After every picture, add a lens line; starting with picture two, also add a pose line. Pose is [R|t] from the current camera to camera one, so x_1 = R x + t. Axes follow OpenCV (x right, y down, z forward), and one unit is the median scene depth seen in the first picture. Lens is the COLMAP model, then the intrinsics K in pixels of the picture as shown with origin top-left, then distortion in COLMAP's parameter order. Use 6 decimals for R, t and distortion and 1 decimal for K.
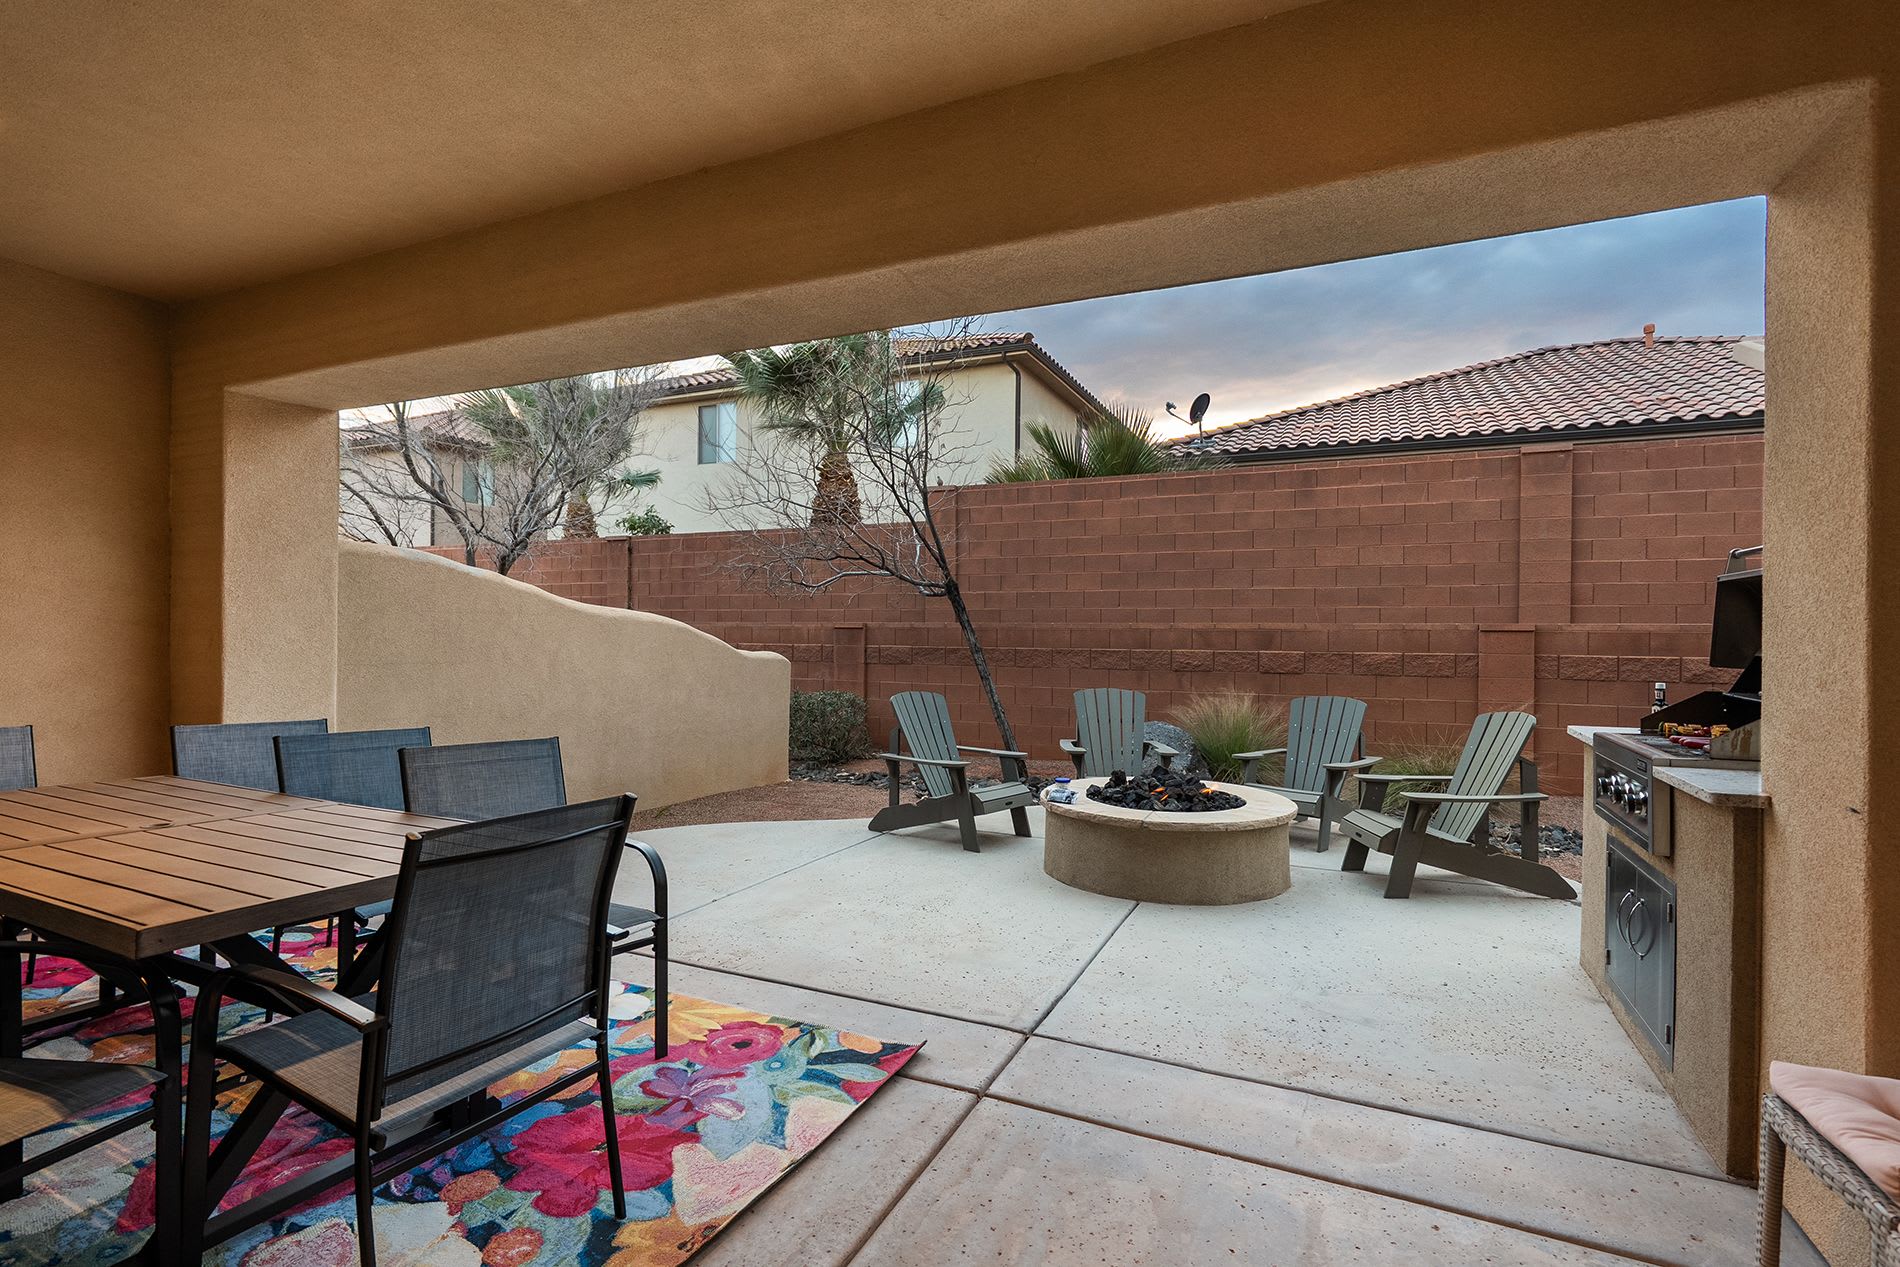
lens RADIAL K [[887.4, 0, 961.2], [0, 887.4, 638.1], [0, 0, 1]] dist [-0.003600, -0.000070]
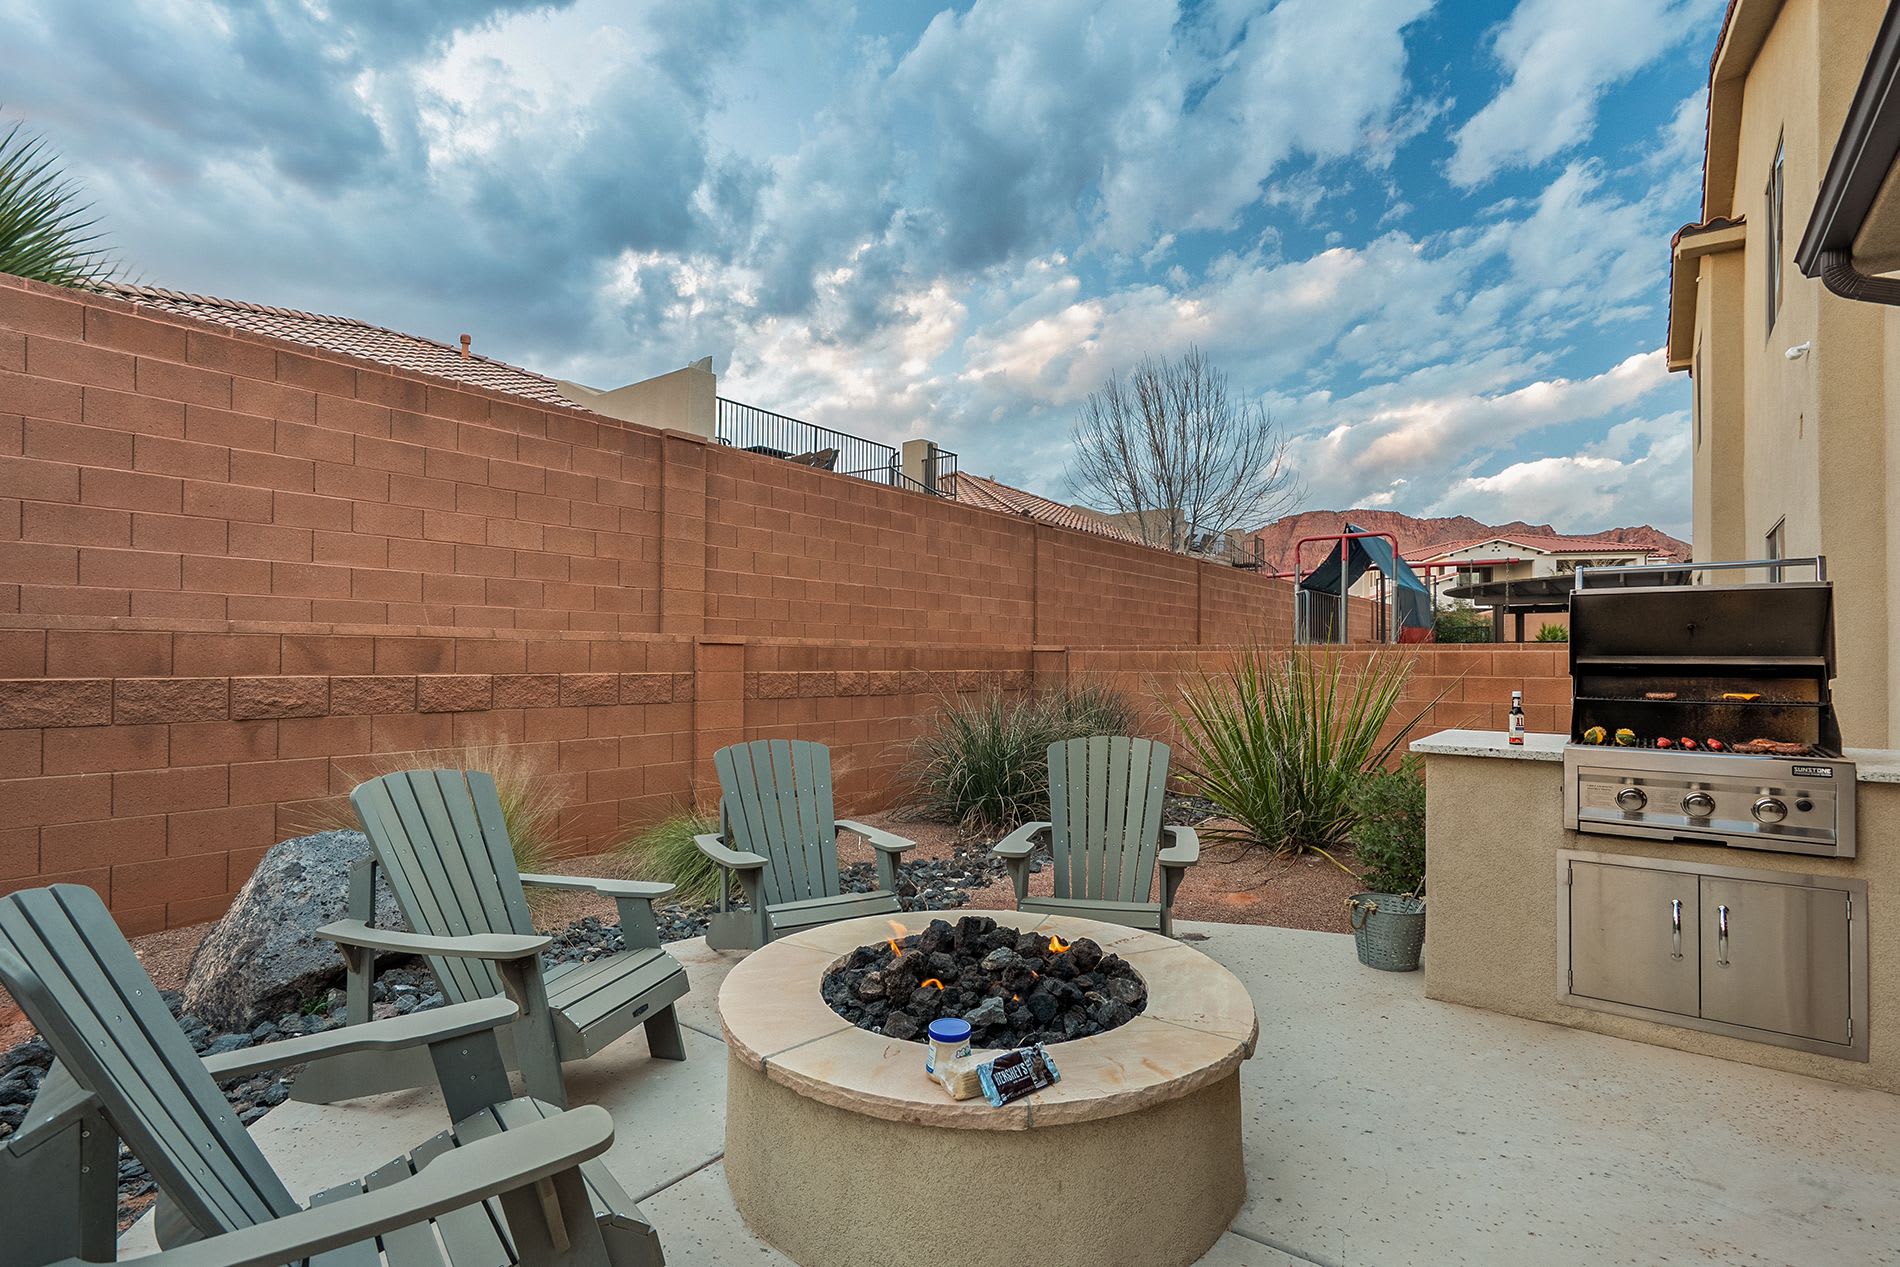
lens RADIAL K [[896.5, 0, 928.9], [0, 896.5, 669.3], [0, 0, 1]] dist [-0.000394, -0.000231]
pose [[0.240494, -0.016252, 0.970515, -0.138217], [0.002659, 0.999867, 0.016085, 0.002528], [-0.970647, -0.001288, 0.240505, 0.527336]]
